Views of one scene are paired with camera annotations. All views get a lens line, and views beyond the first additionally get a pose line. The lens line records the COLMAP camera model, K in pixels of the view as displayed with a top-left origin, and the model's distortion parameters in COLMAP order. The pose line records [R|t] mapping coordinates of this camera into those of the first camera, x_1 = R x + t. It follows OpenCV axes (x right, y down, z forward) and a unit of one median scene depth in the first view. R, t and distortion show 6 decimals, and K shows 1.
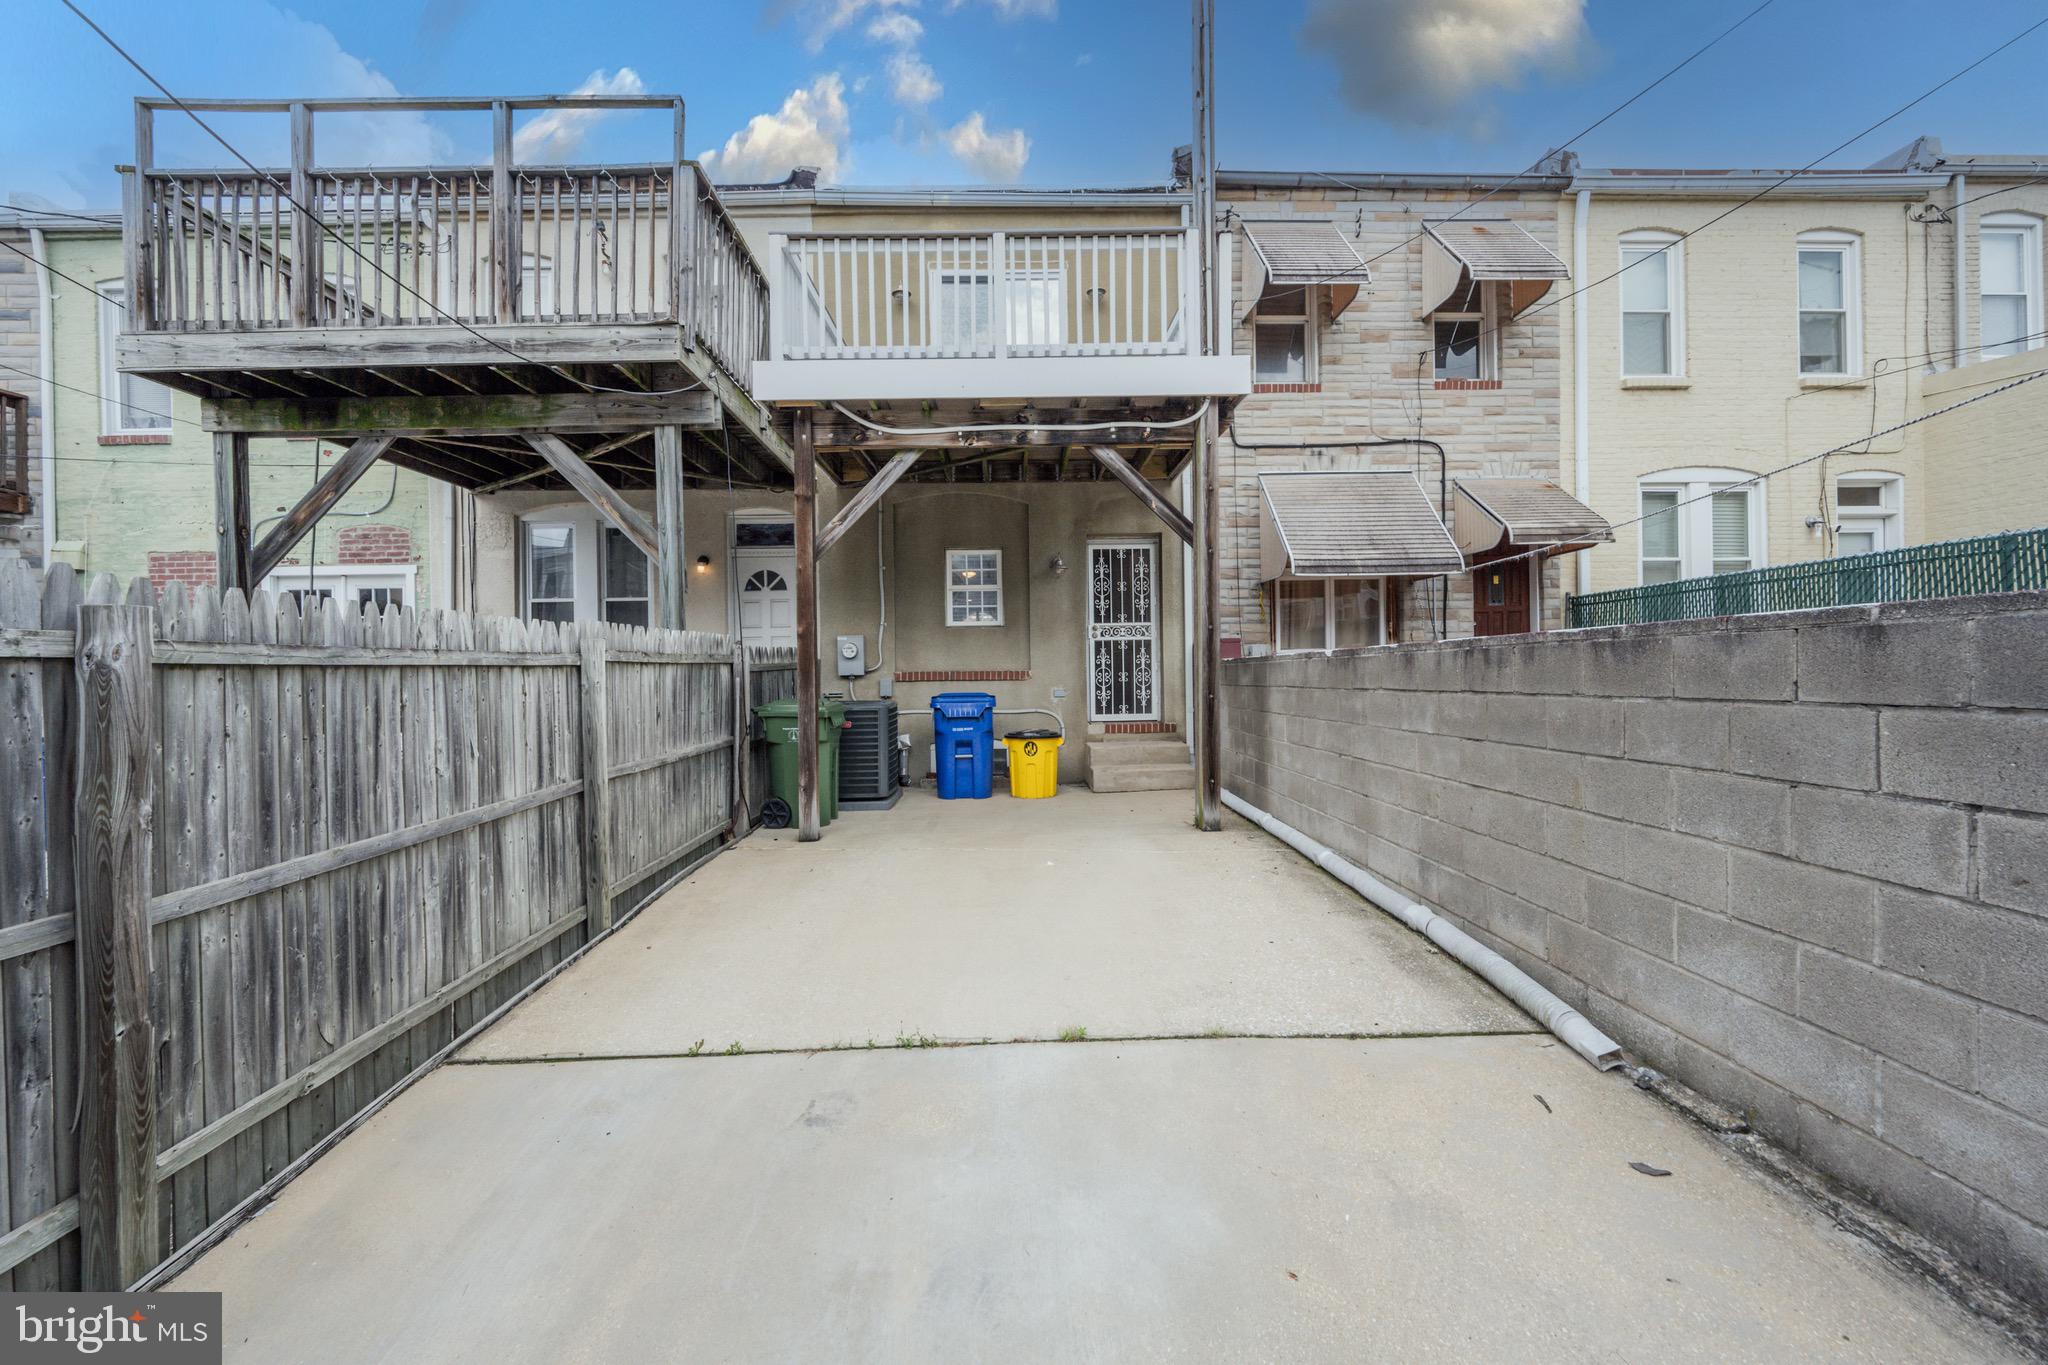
lens RADIAL K [[813.6, 0, 1025.4], [0, 813.6, 679.5], [0, 0, 1]] dist [-0.000098, -0.000192]
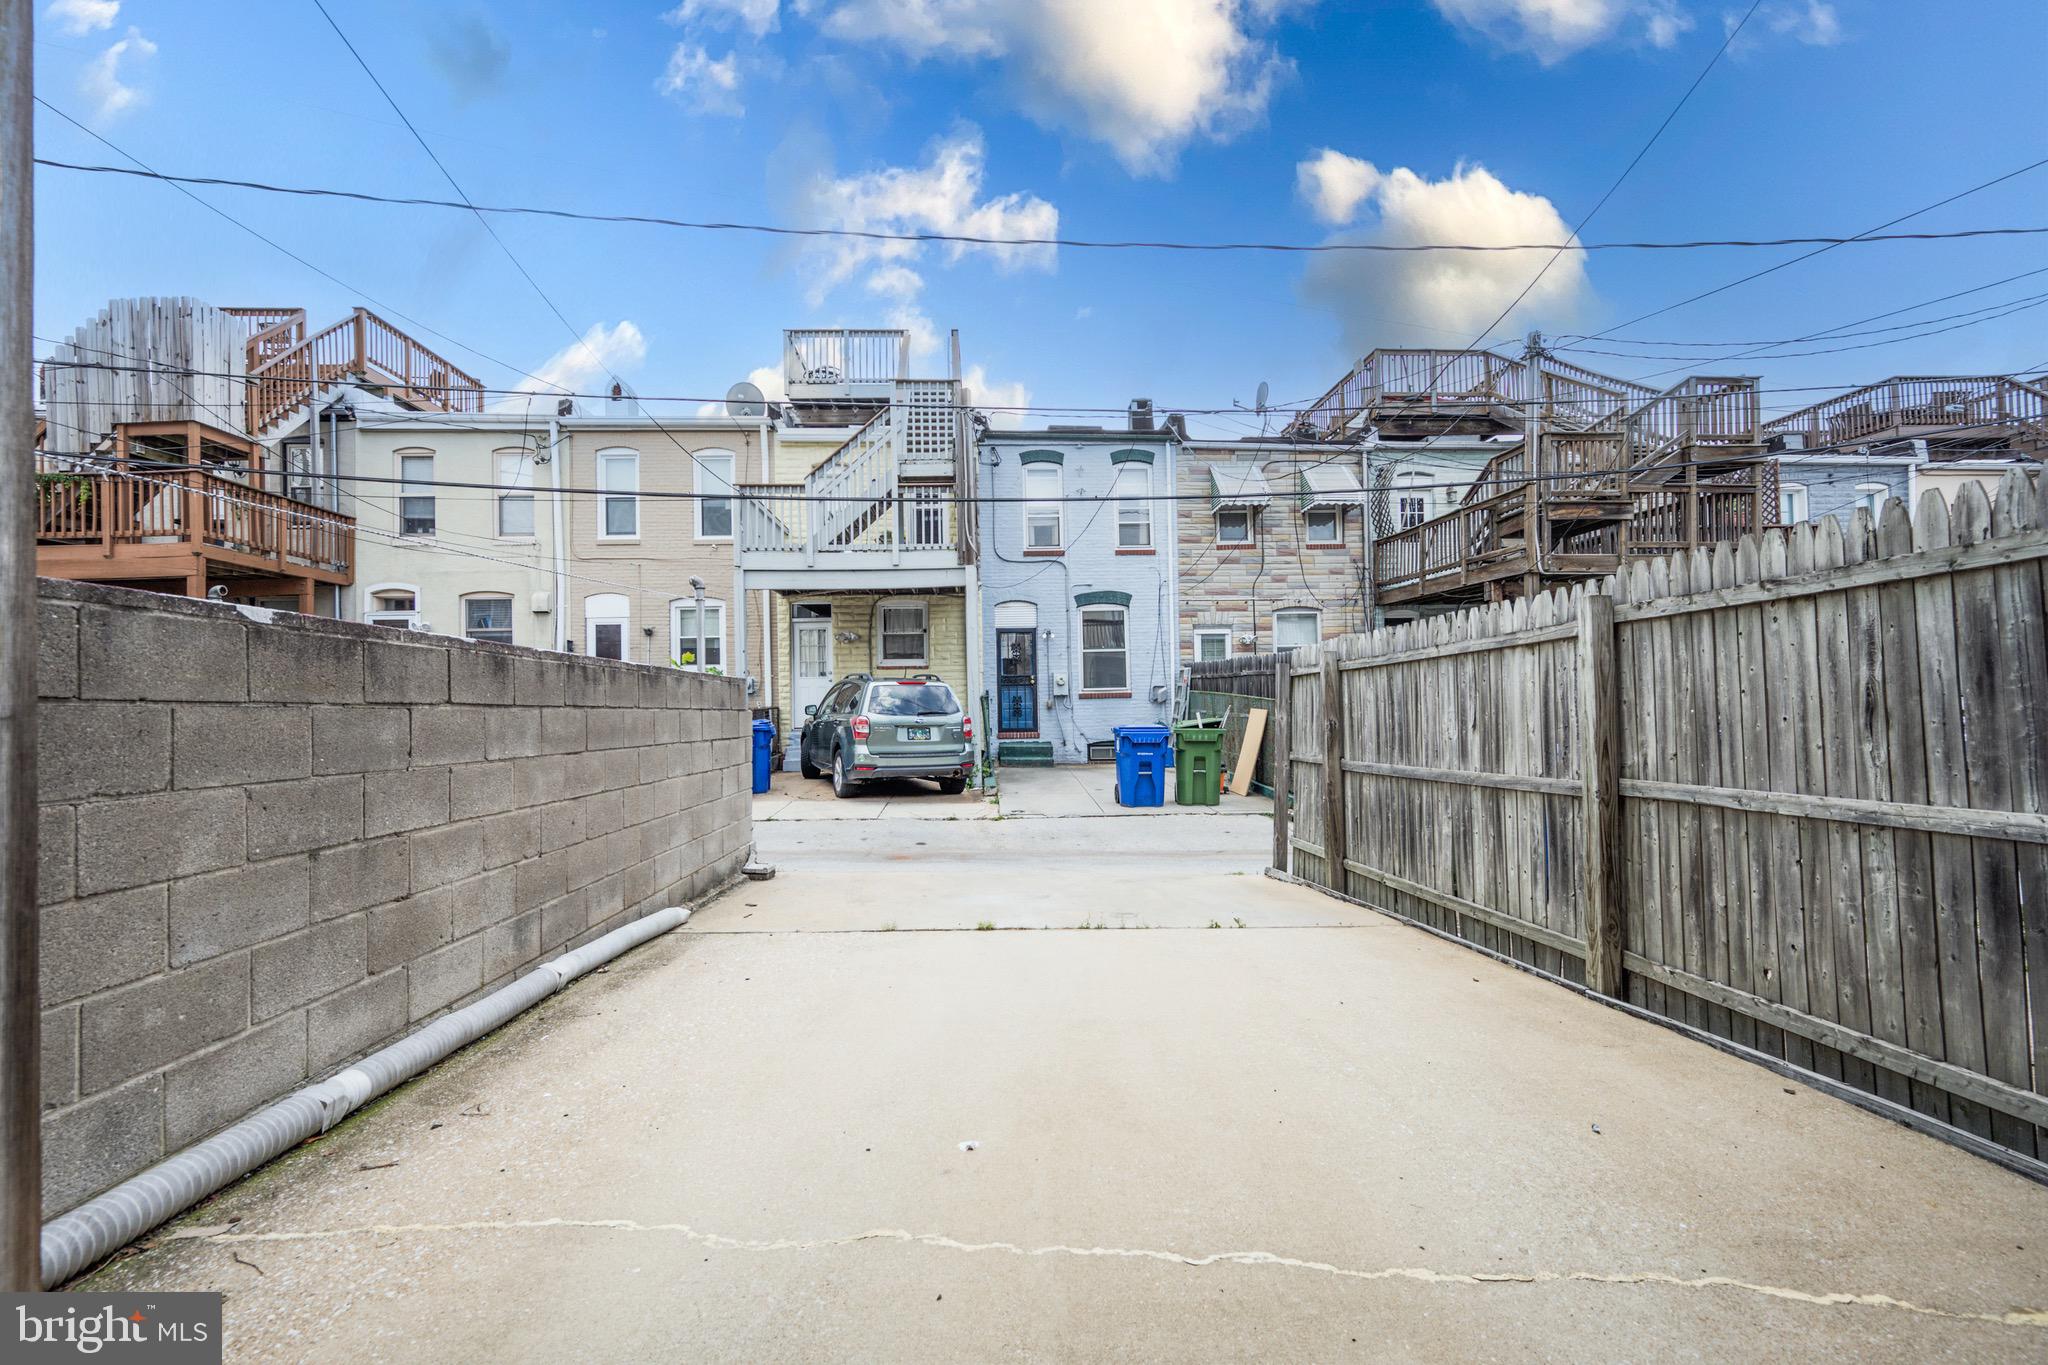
lens RADIAL K [[813.6, 0, 1019.2], [0, 813.6, 686.8], [0, 0, 1]] dist [-0.000098, -0.000192]
pose [[-0.998938, 0.036901, -0.027596, 0.017794], [0.037768, 0.998788, -0.031566, 0.042713], [0.026398, -0.032575, -0.999121, 1.988672]]
